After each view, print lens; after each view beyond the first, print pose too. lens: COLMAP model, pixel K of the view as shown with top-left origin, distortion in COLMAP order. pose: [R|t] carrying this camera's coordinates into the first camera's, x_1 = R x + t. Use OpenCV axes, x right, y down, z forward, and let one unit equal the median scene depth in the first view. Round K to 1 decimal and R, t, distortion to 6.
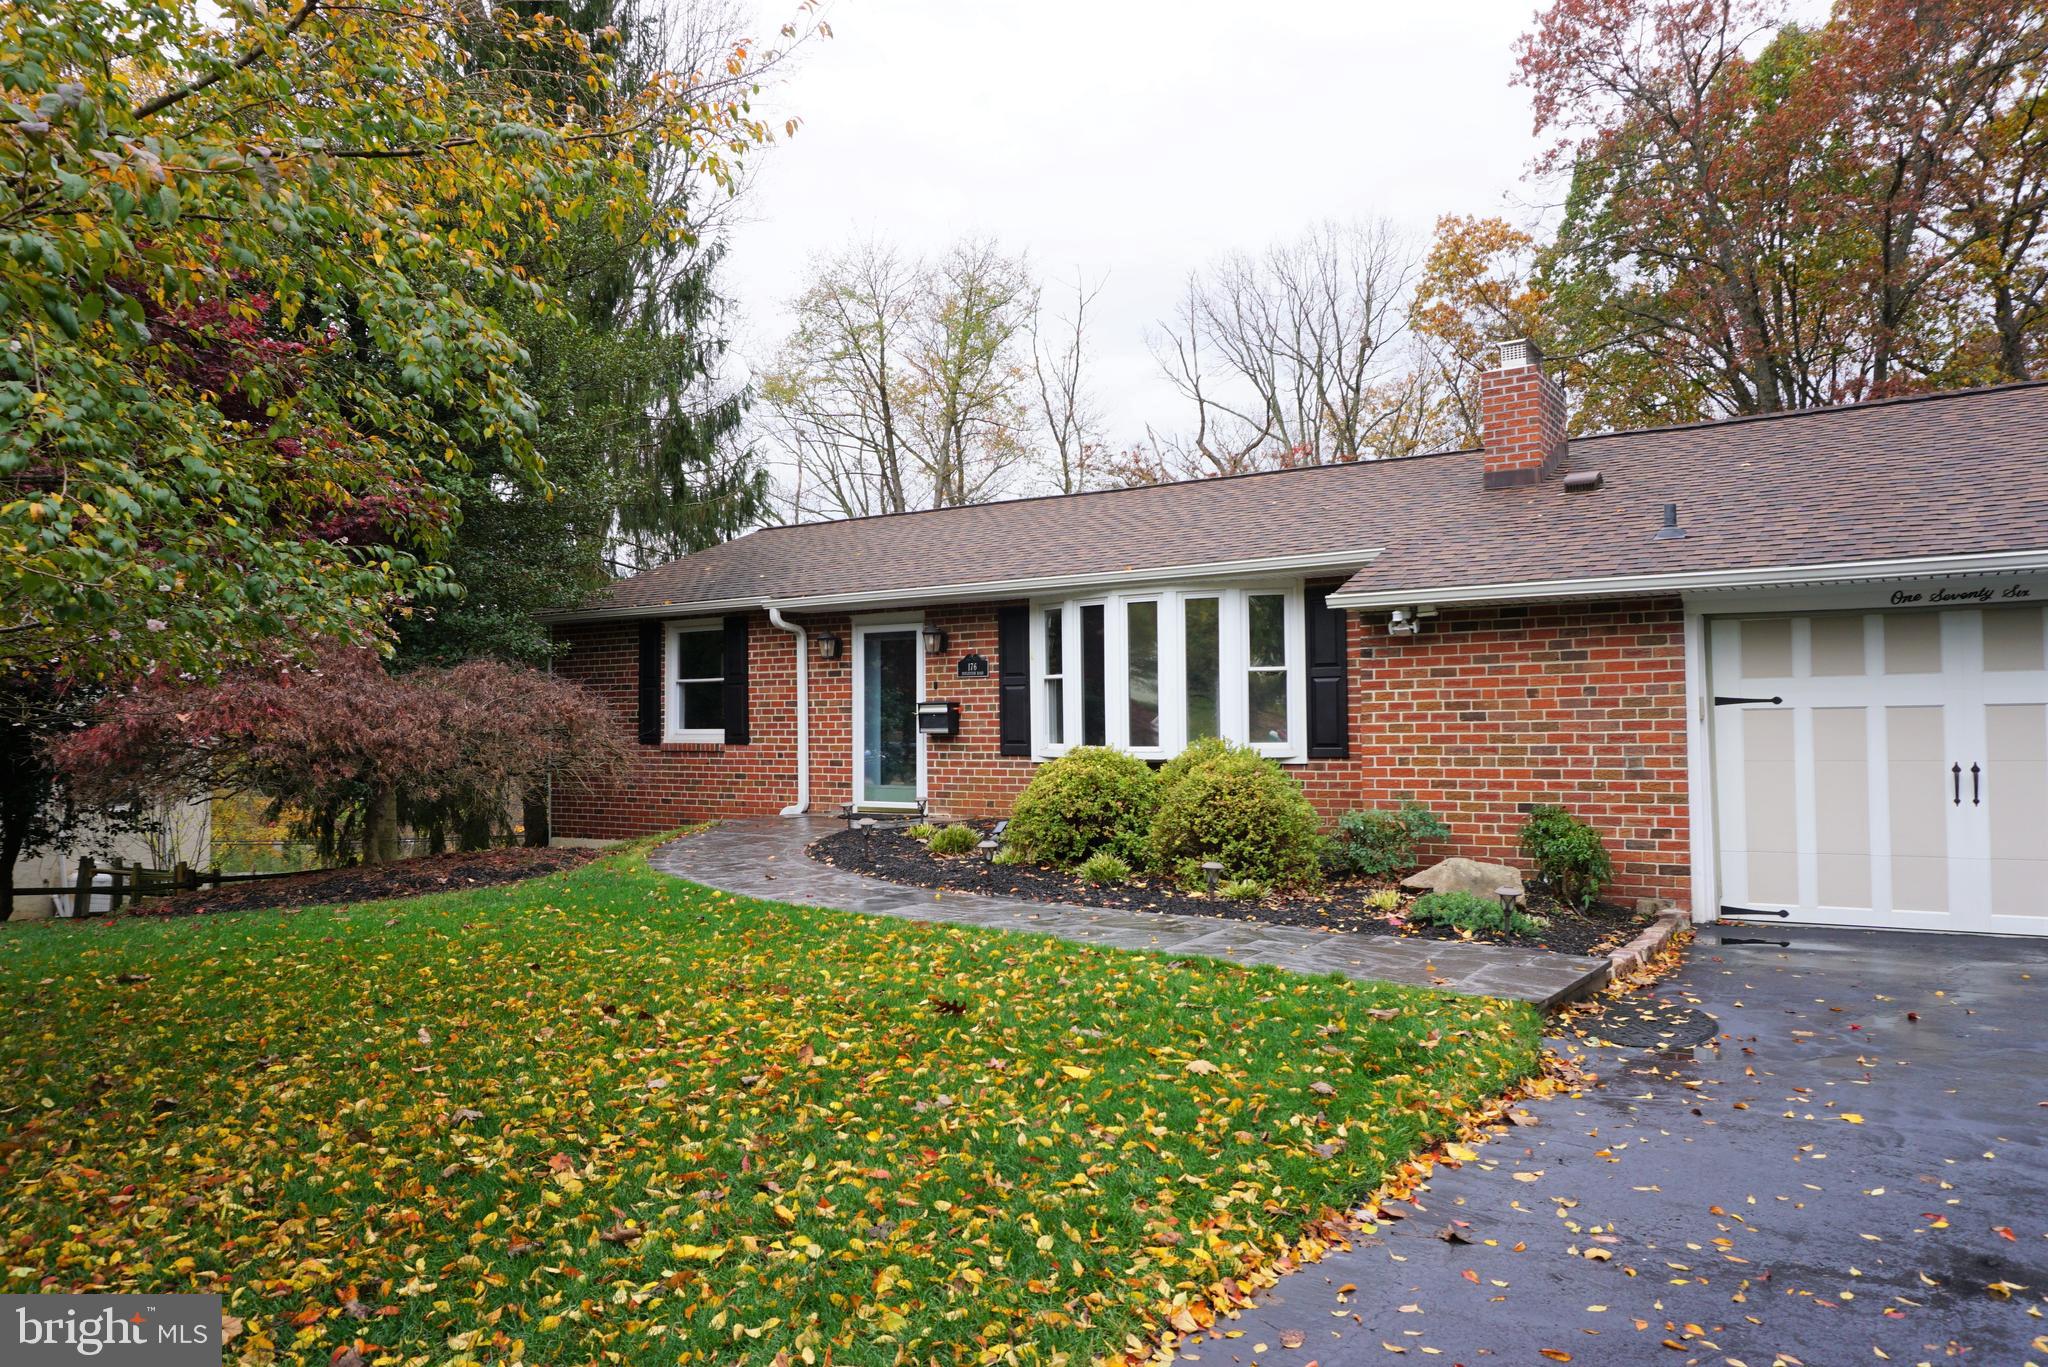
lens RADIAL K [[1366.4, 0, 1026.0], [0, 1366.4, 681.0], [0, 0, 1]] dist [-0.031338, 0.005703]
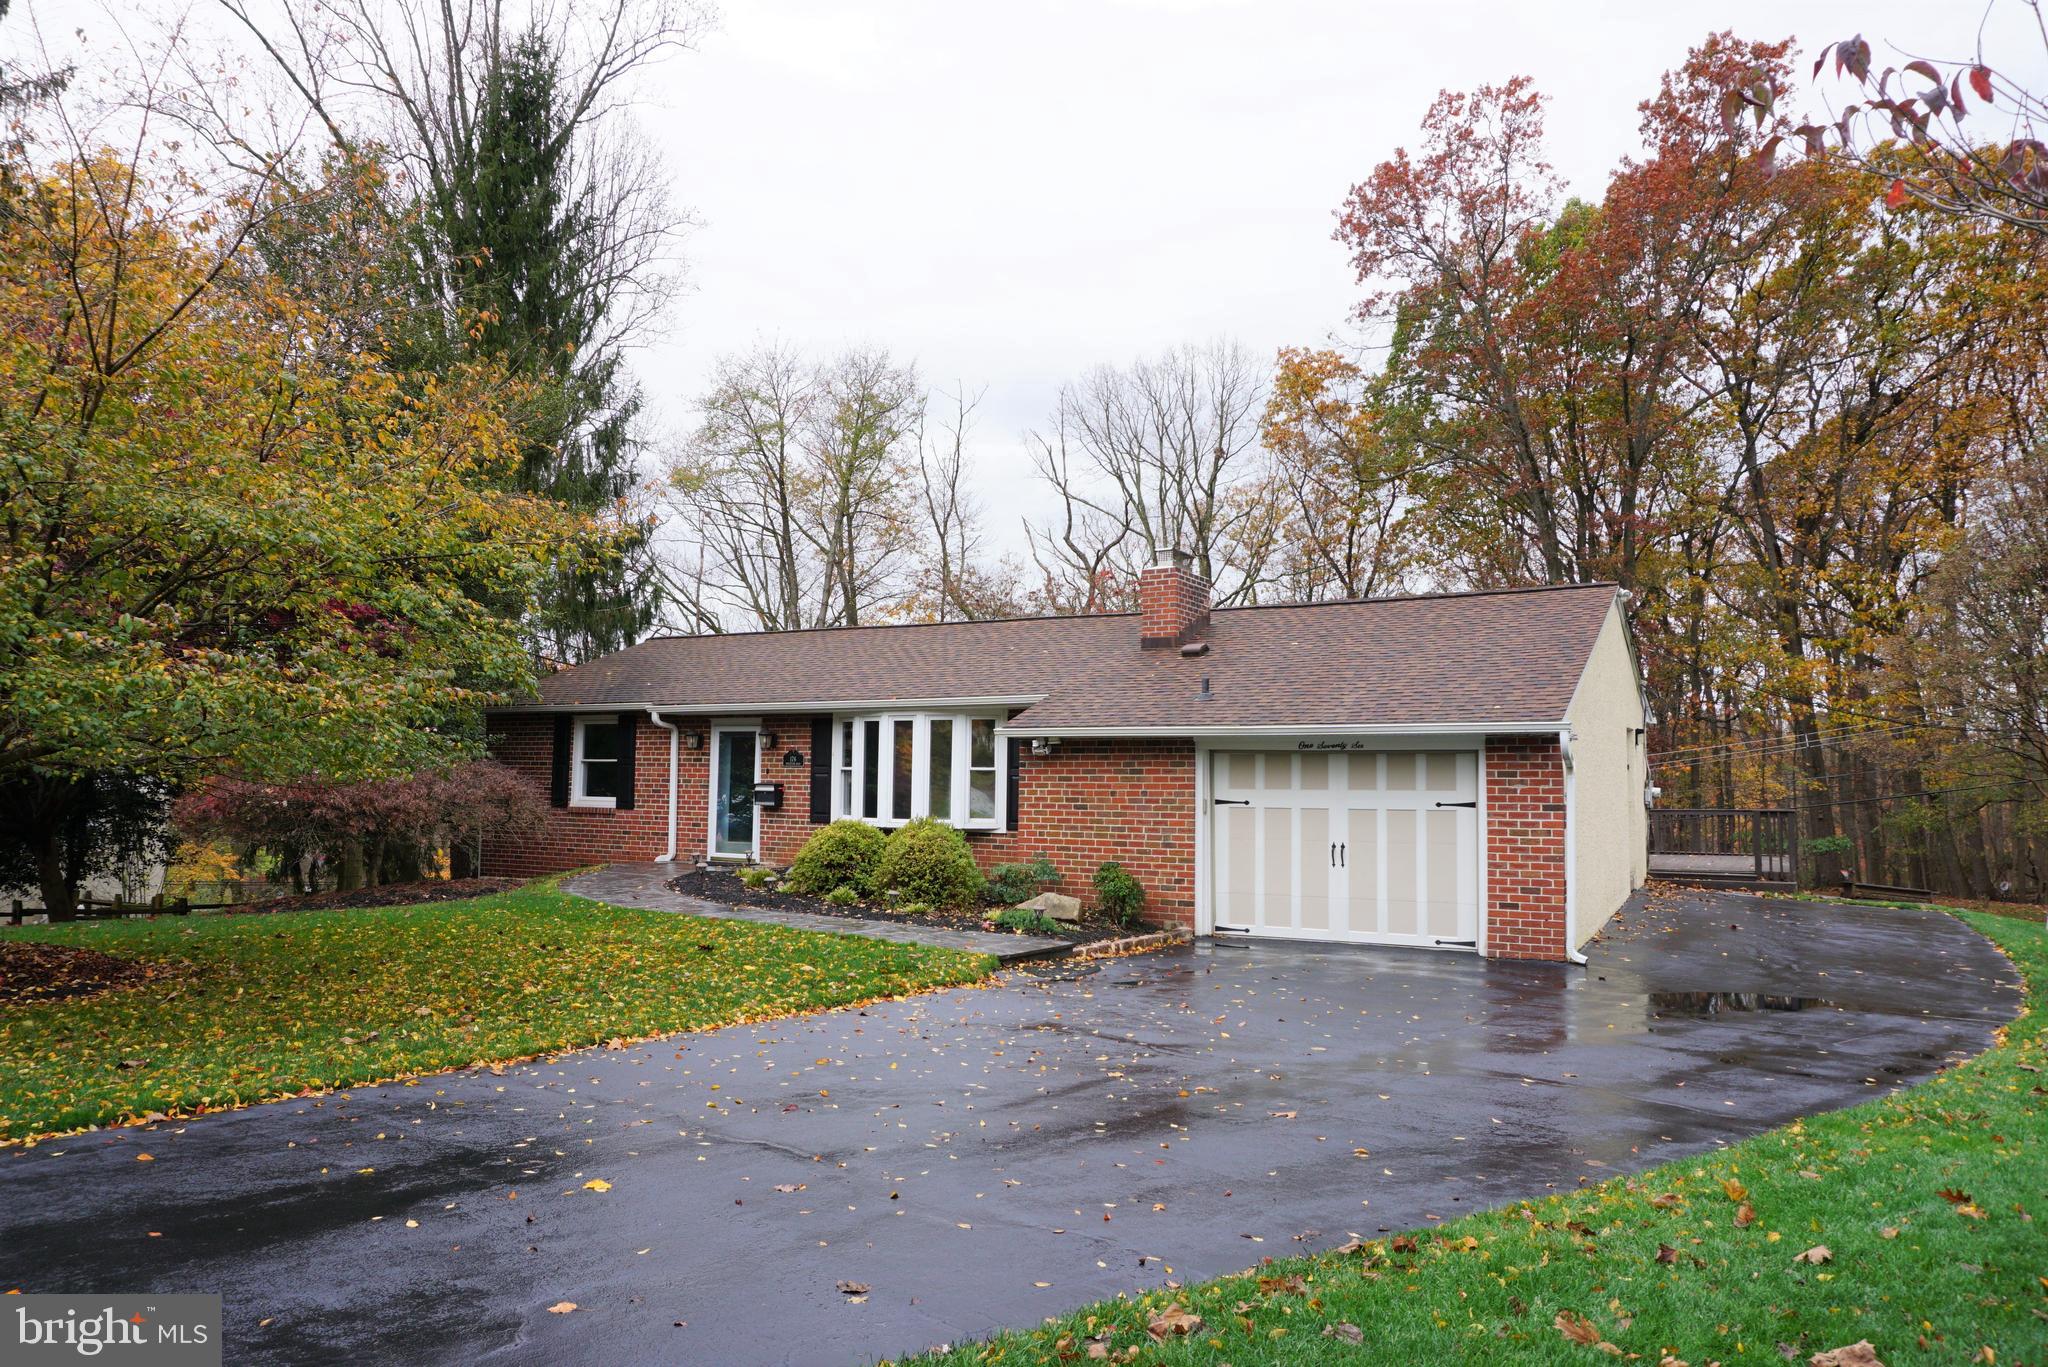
lens RADIAL K [[1366.4, 0, 1020.2], [0, 1366.4, 680.9], [0, 0, 1]] dist [-0.031338, 0.005703]
pose [[0.997899, 0.027811, 0.058524, 0.106234], [-0.025282, 0.998733, -0.043505, -0.034171], [-0.059660, 0.041934, 0.997338, -0.415029]]
